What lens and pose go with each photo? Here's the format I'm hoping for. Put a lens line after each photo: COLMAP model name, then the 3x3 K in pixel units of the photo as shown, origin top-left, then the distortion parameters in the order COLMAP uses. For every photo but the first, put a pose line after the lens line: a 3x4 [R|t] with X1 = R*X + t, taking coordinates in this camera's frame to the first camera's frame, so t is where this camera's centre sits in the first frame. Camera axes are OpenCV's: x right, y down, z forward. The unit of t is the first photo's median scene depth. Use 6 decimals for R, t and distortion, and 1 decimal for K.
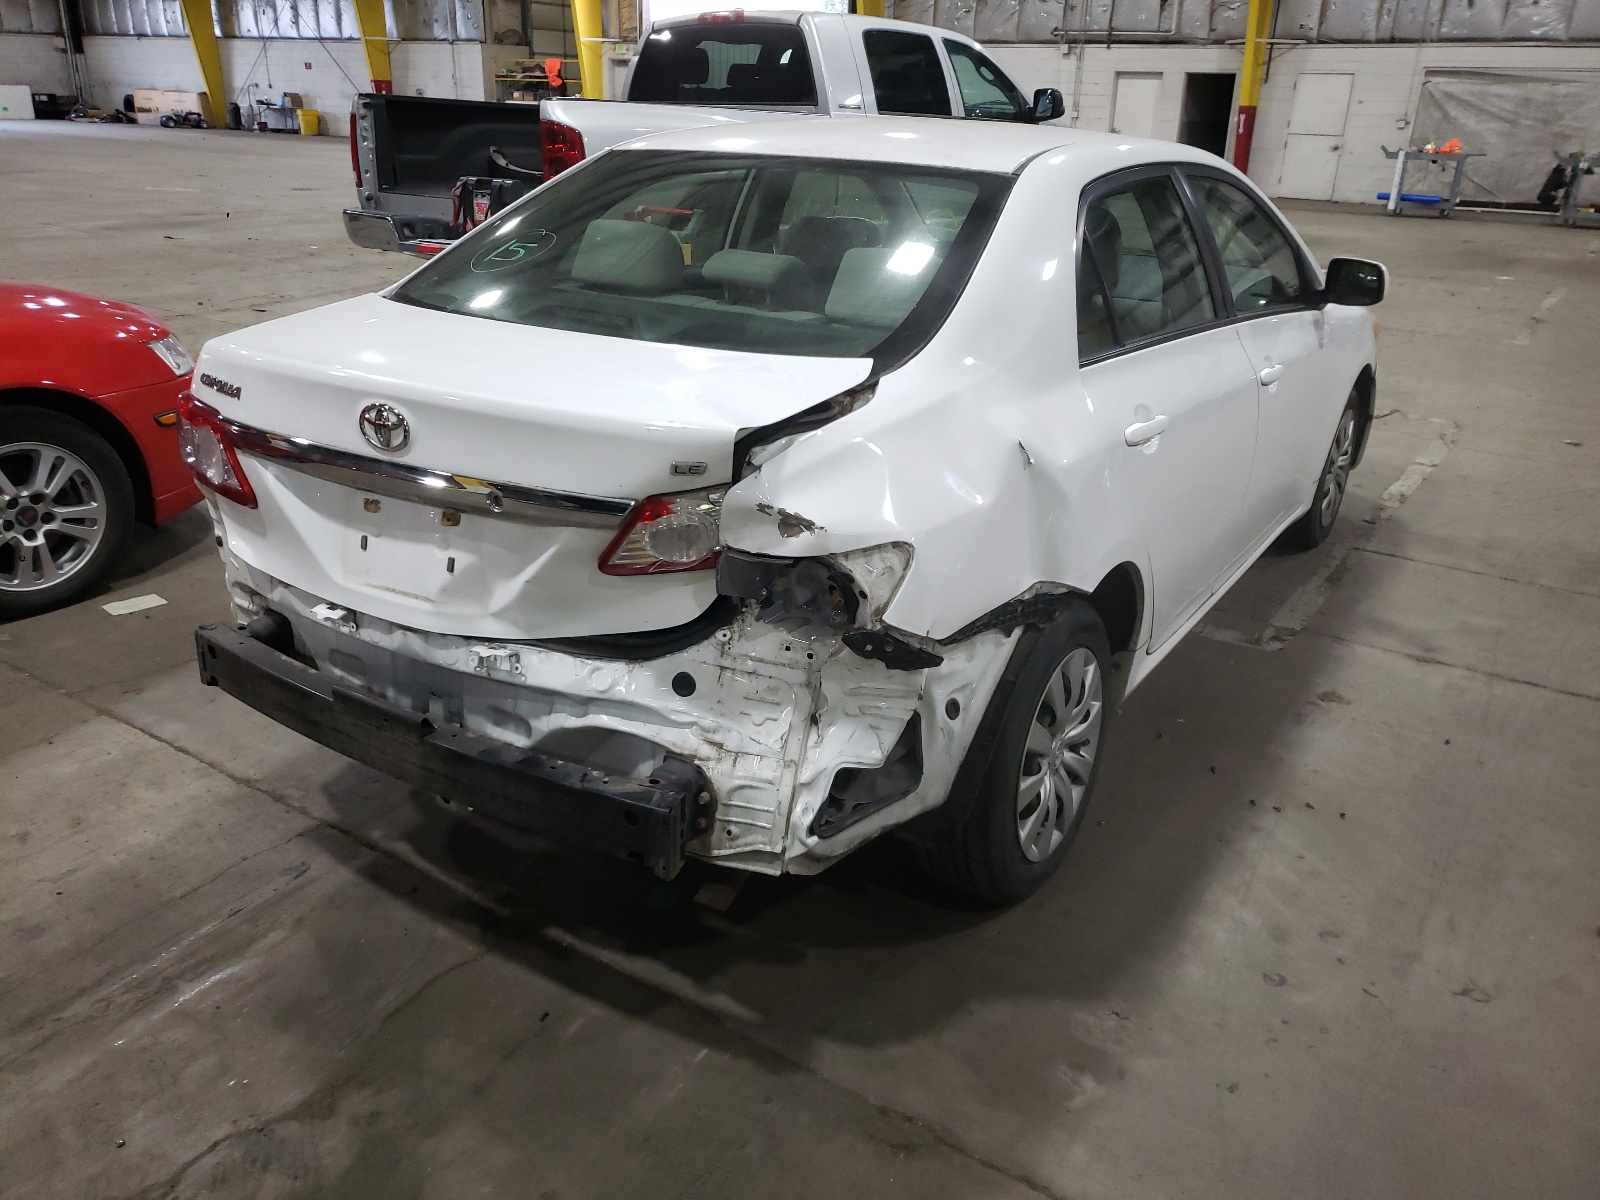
lens RADIAL K [[1164.9, 0, 794.1], [0, 1164.9, 618.6], [0, 0, 1]] dist [0.045841, -0.004614]
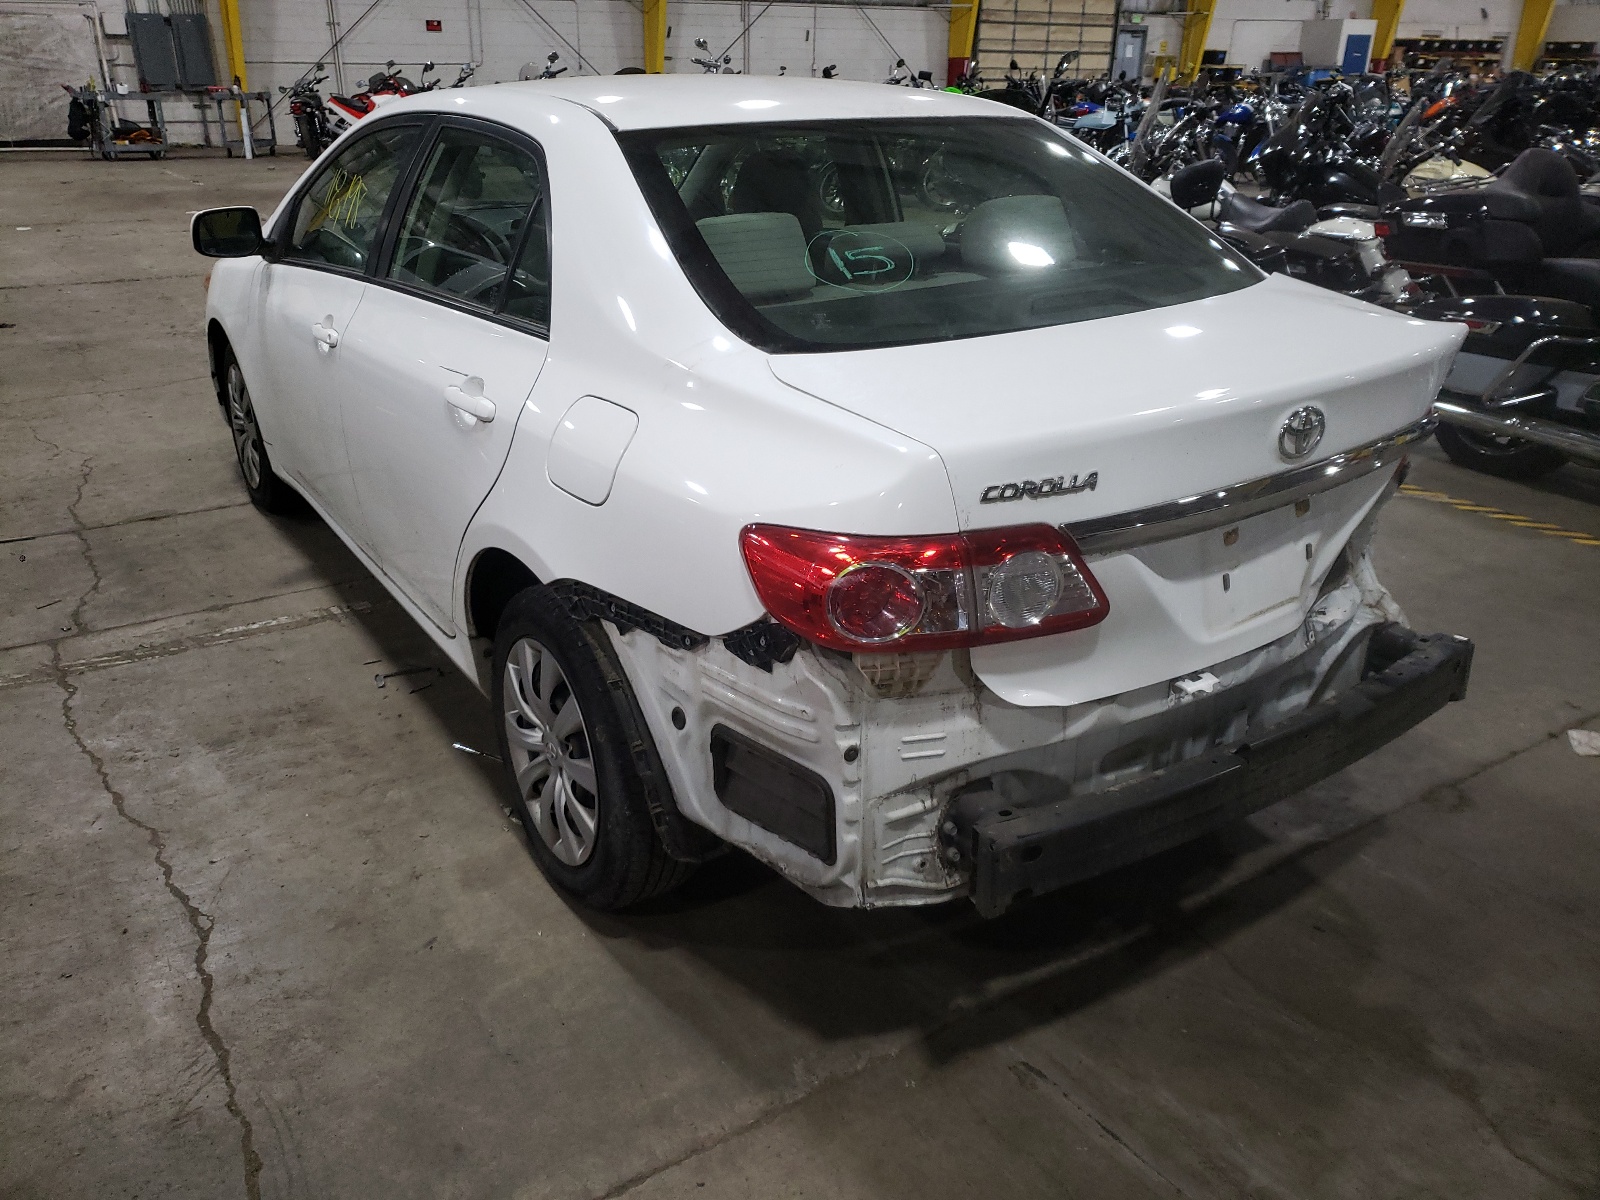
lens RADIAL K [[1164.9, 0, 794.1], [0, 1164.9, 618.6], [0, 0, 1]] dist [0.045841, -0.004614]
pose [[0.419831, -0.407821, 0.810817, -1.287973], [0.368757, 0.892947, 0.258192, -0.405987], [-0.829313, 0.190597, 0.525273, 0.853116]]
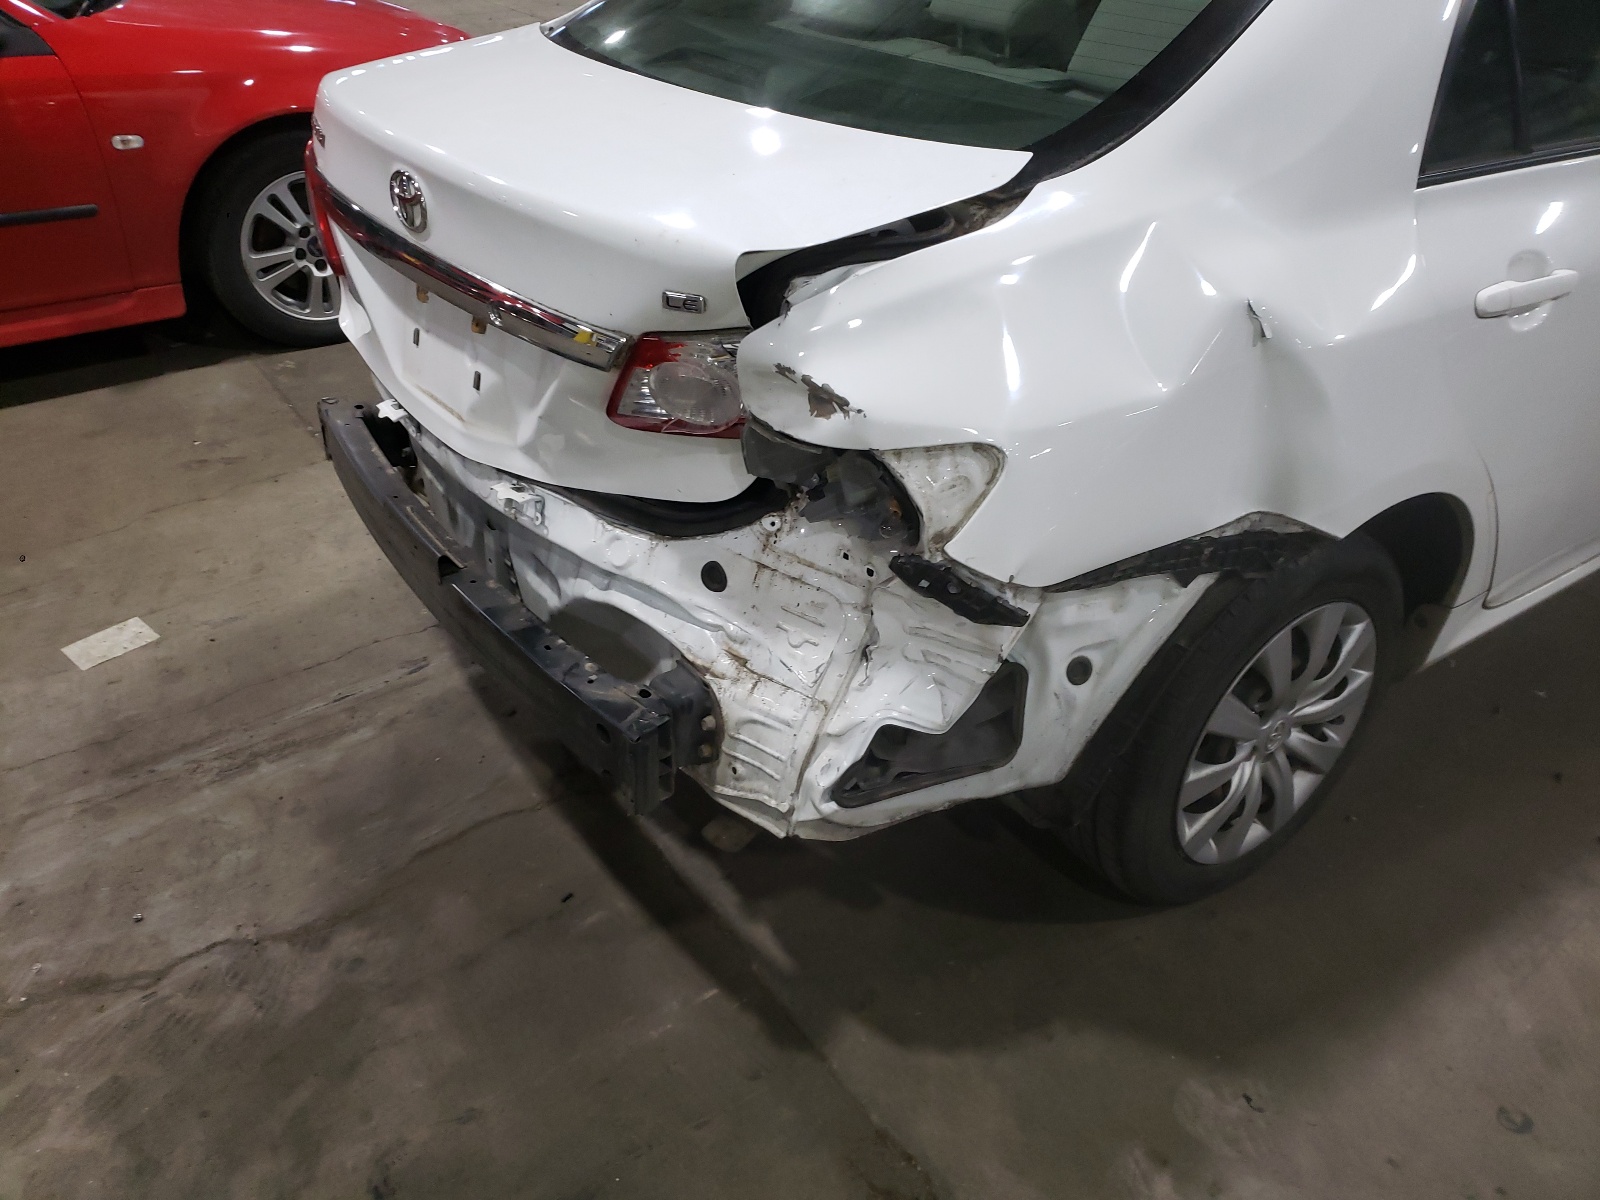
lens RADIAL K [[1164.9, 0, 794.1], [0, 1164.9, 618.6], [0, 0, 1]] dist [0.045841, -0.004614]
pose [[0.929744, 0.198080, -0.310387, 0.201756], [-0.134725, 0.967524, 0.213886, -0.090066], [0.342674, -0.157042, 0.926236, 0.288138]]
